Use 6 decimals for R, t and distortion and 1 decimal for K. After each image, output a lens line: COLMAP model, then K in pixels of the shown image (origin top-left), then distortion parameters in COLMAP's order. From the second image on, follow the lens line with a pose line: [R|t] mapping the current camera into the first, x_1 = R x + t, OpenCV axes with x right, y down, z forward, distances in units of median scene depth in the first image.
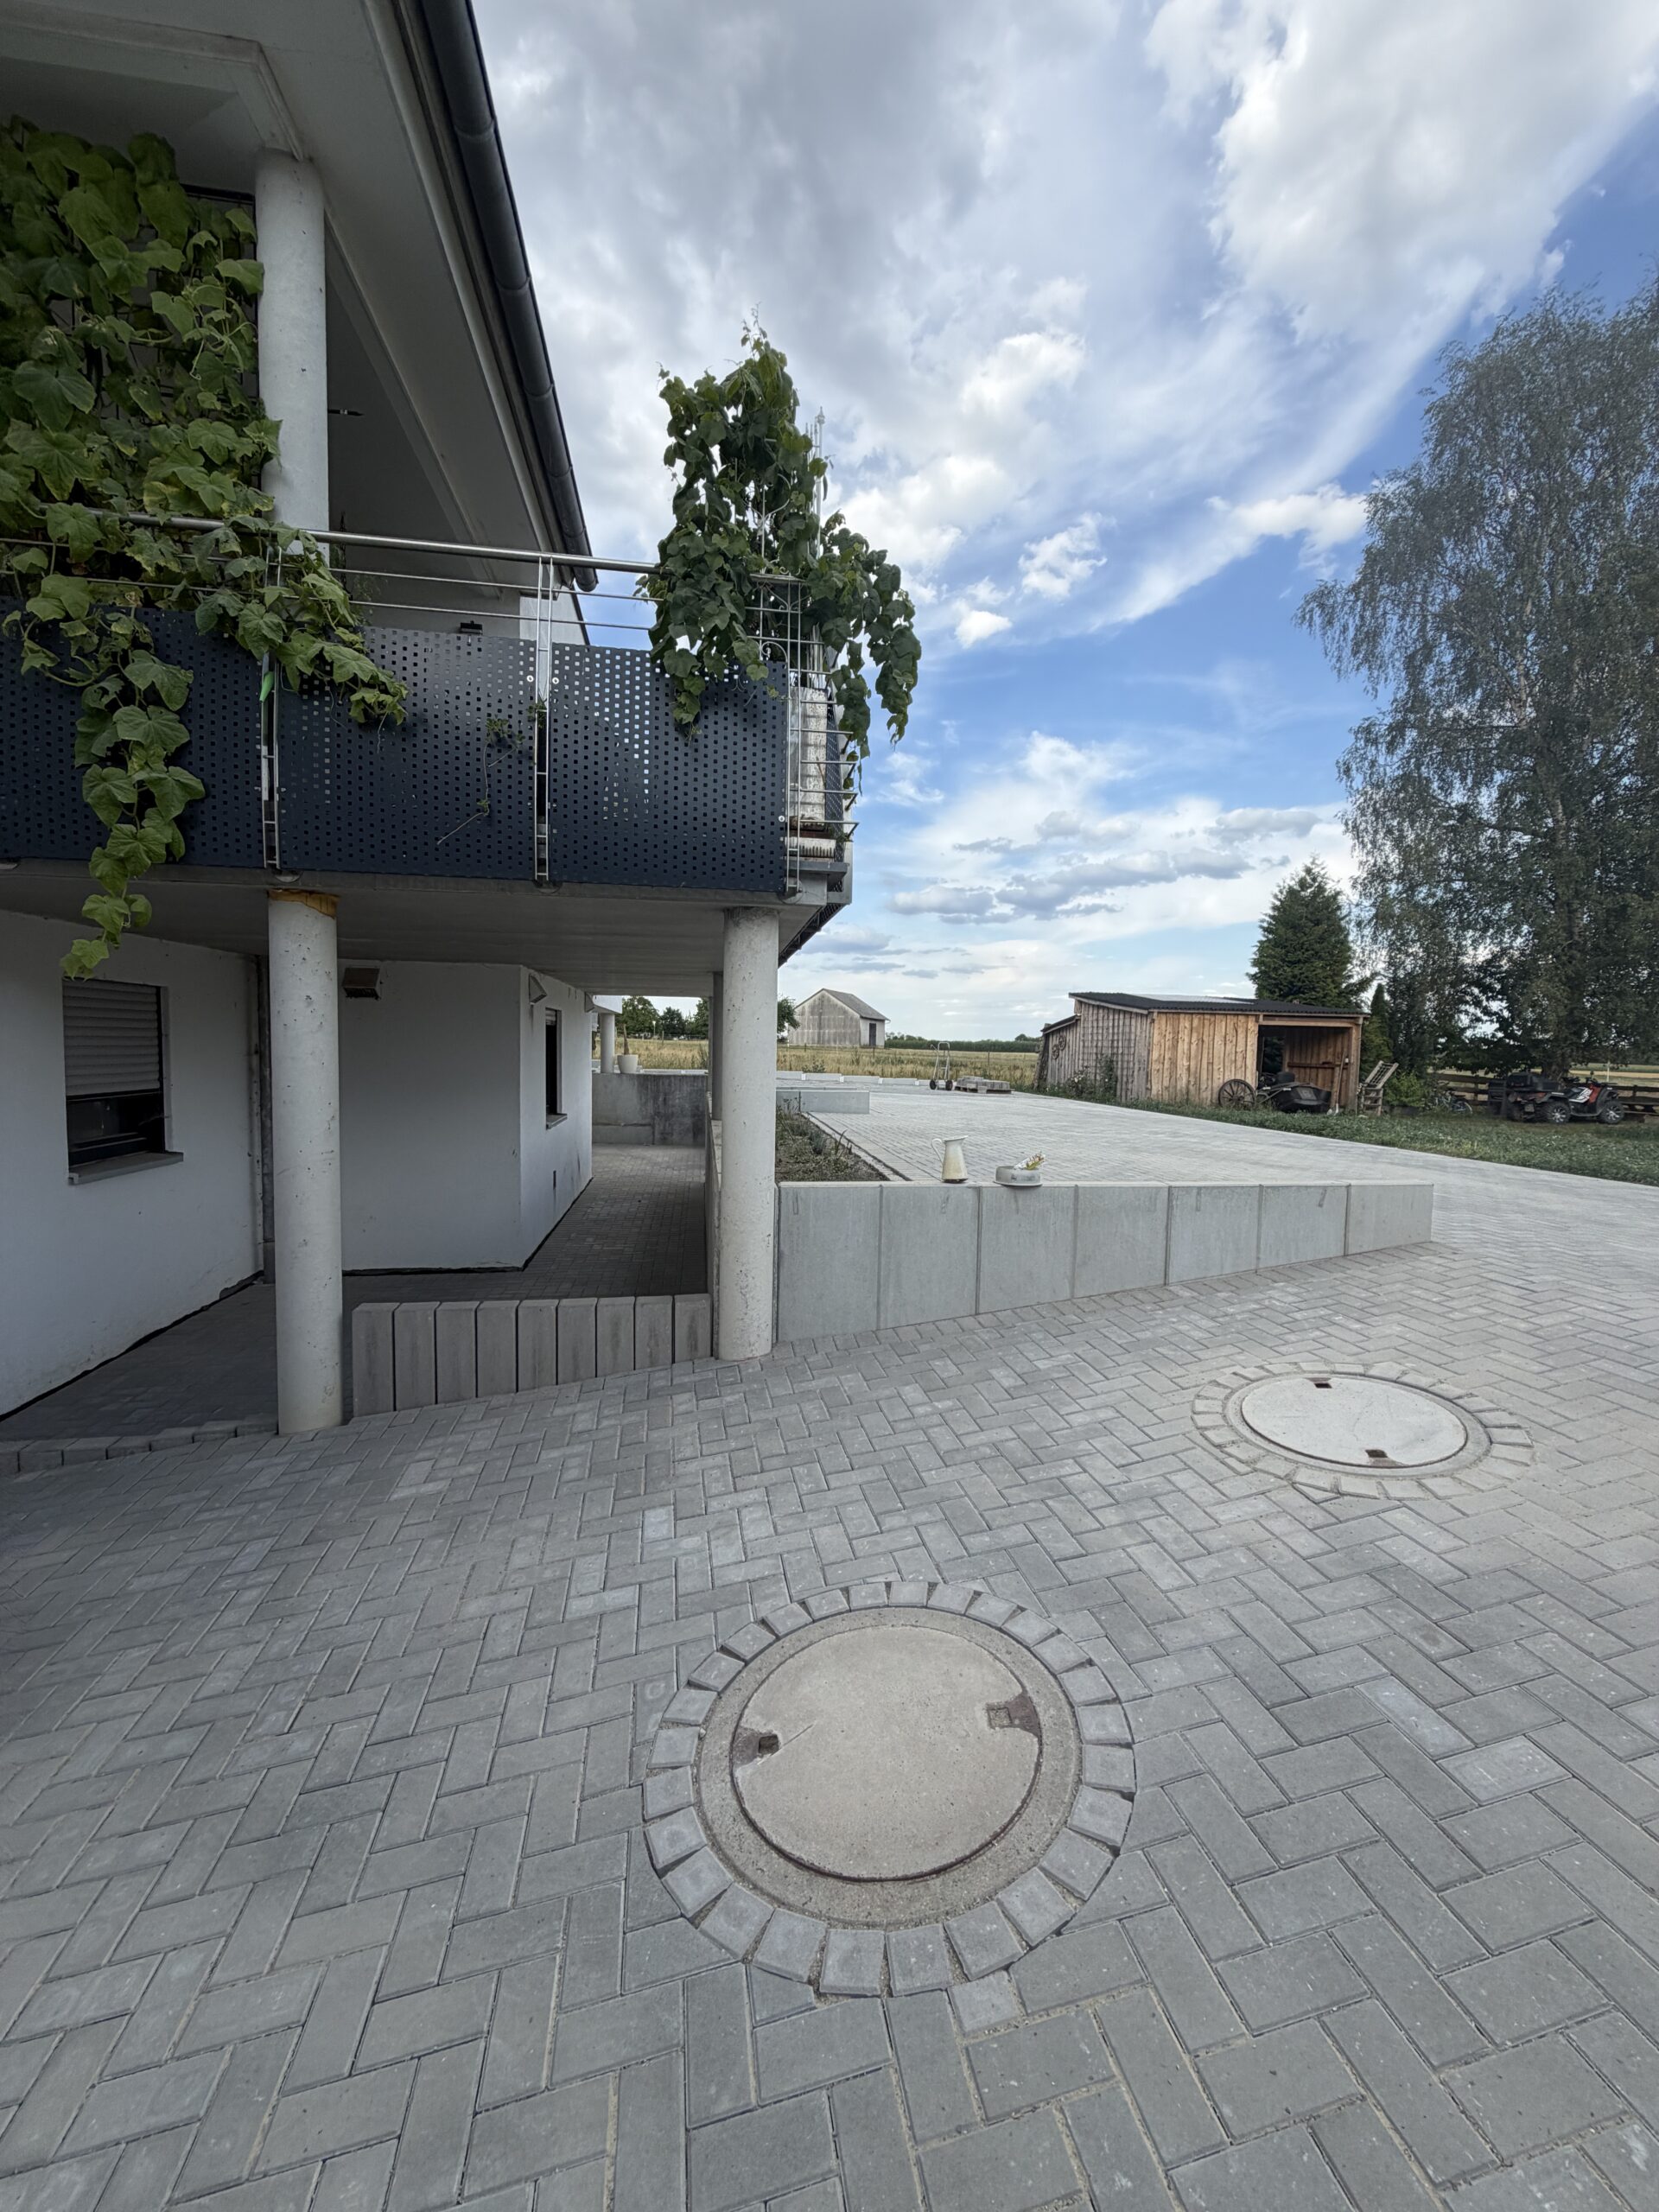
lens RADIAL K [[865.0, 0, 829.5], [0, 865.0, 1106.0], [0, 0, 1]] dist [-0.004371, 0.000017]
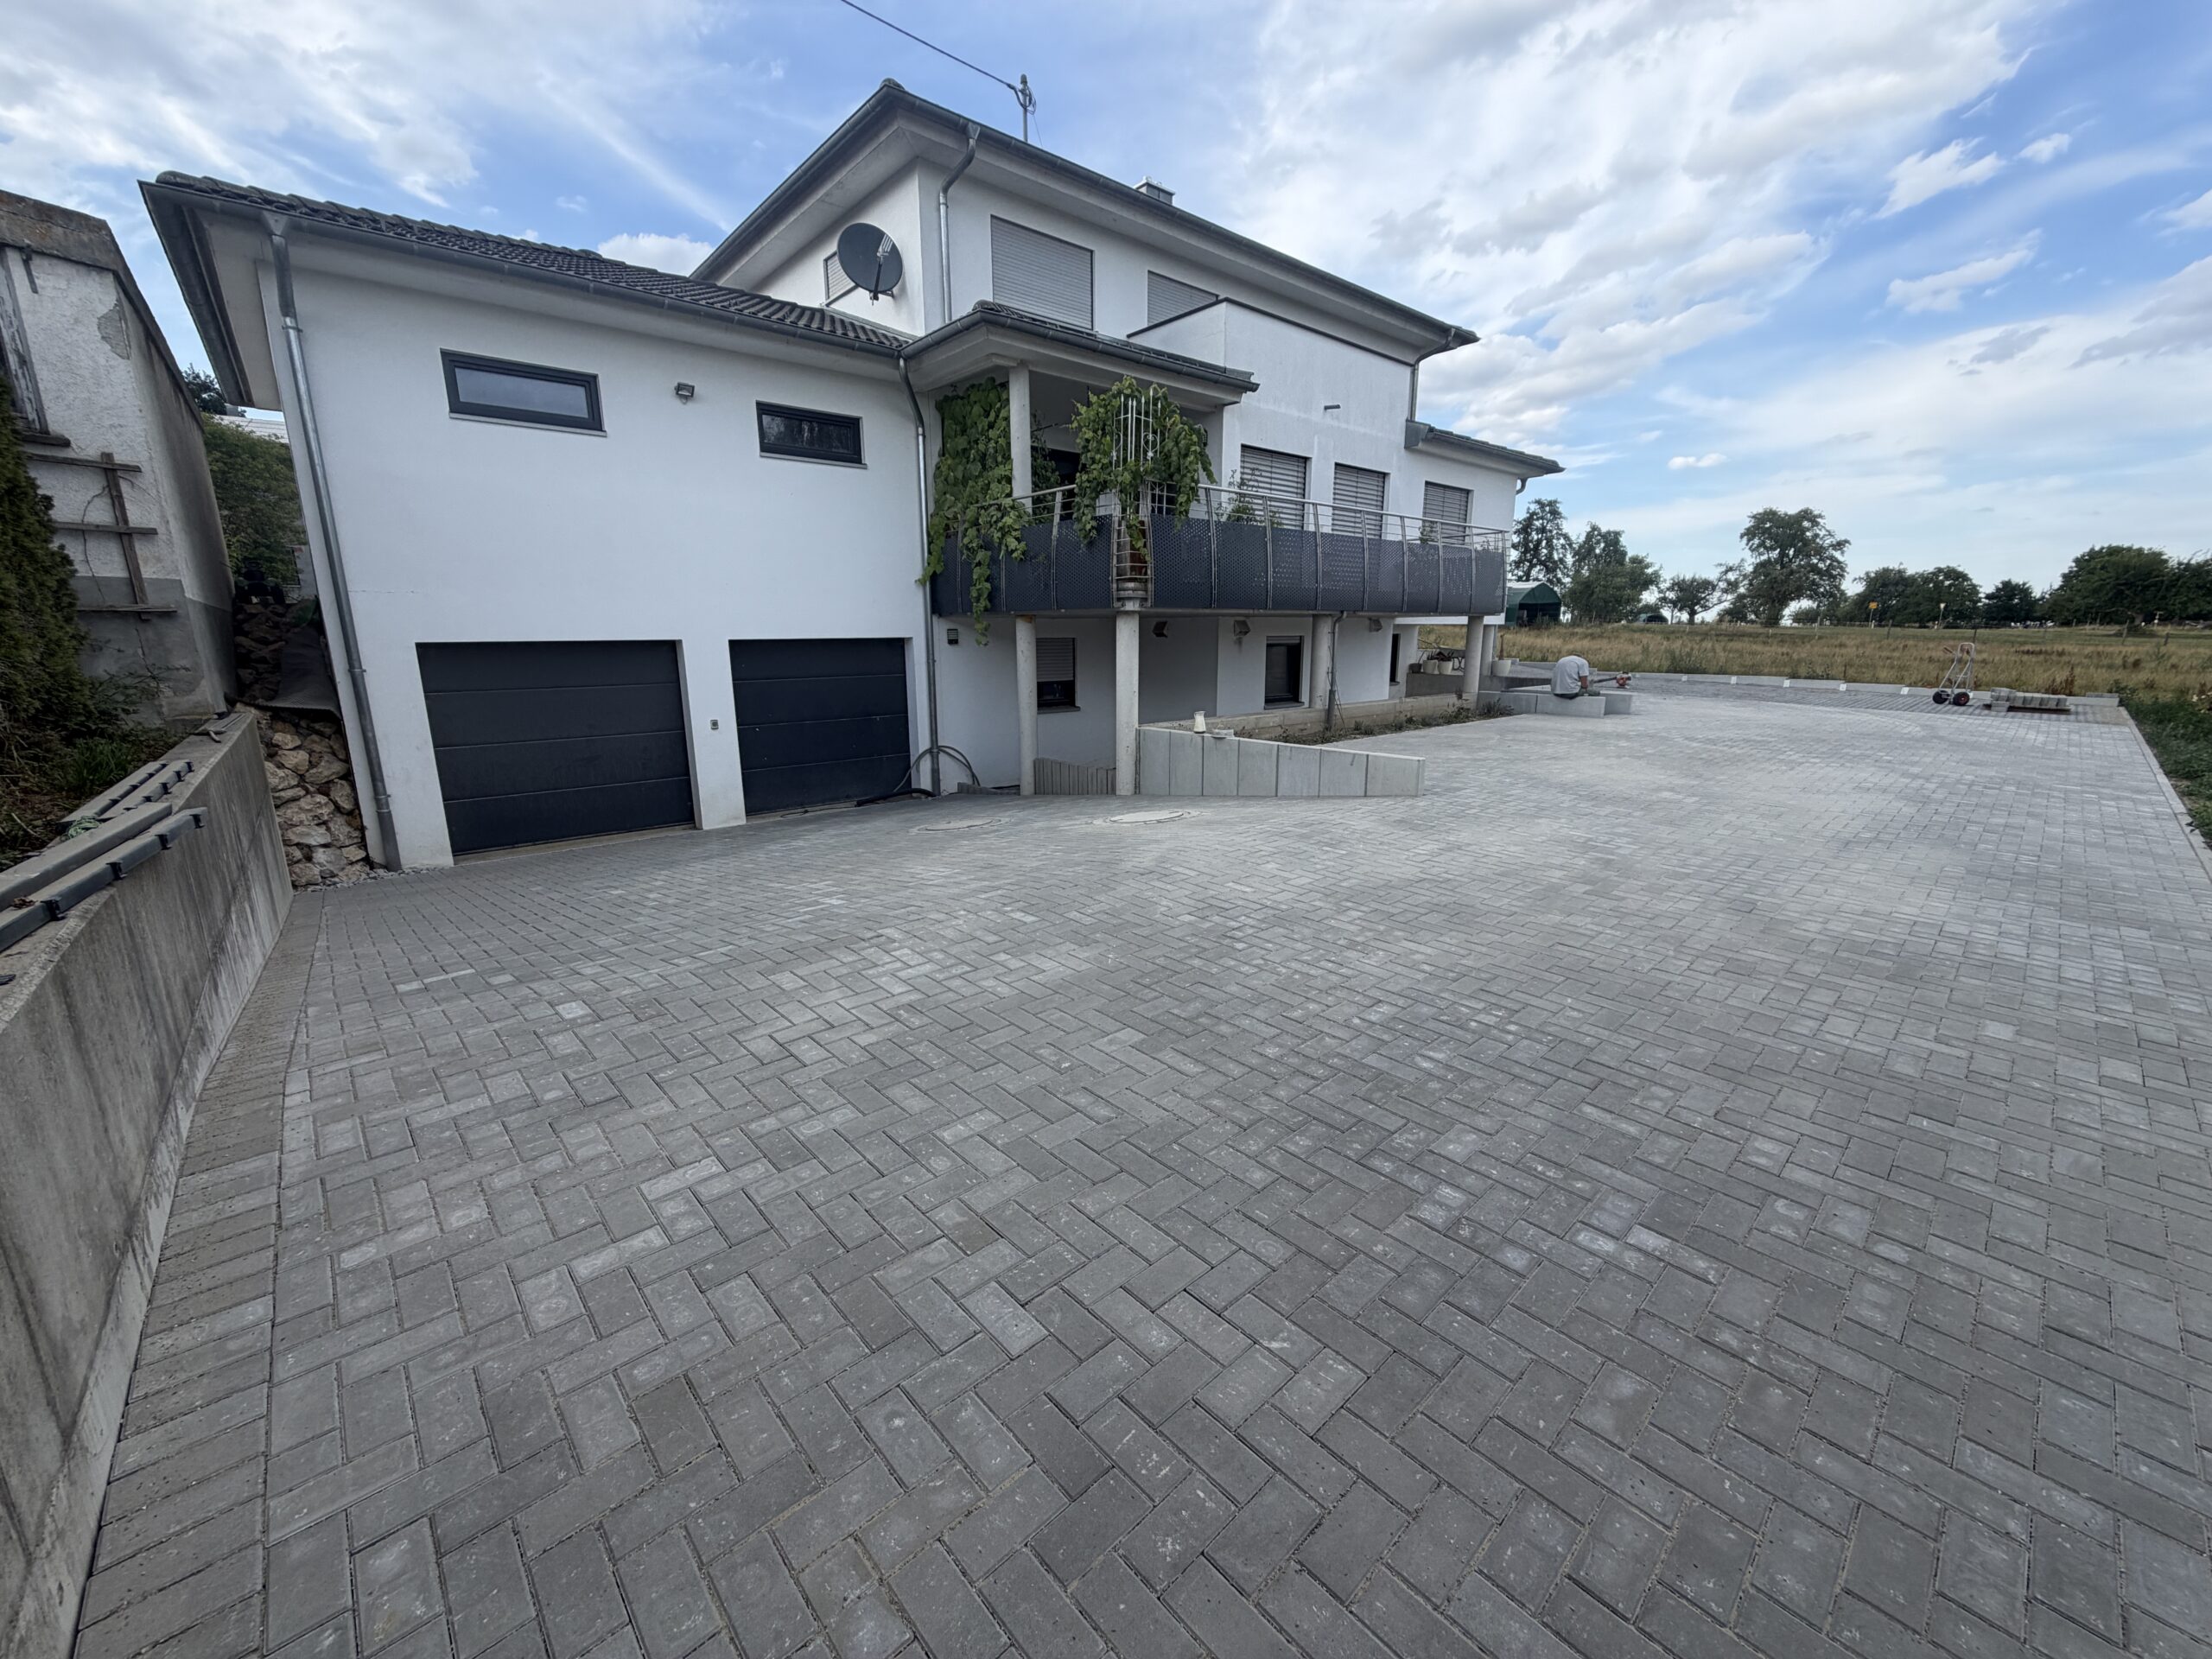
lens RADIAL K [[865.0, 0, 1098.1], [0, 865.0, 834.5], [0, 0, 1]] dist [-0.004371, 0.000017]
pose [[0.532238, 0.167391, -0.829881, 2.310512], [-0.041682, 0.984250, 0.171796, -0.023977], [0.845568, -0.056846, 0.530833, -0.451848]]
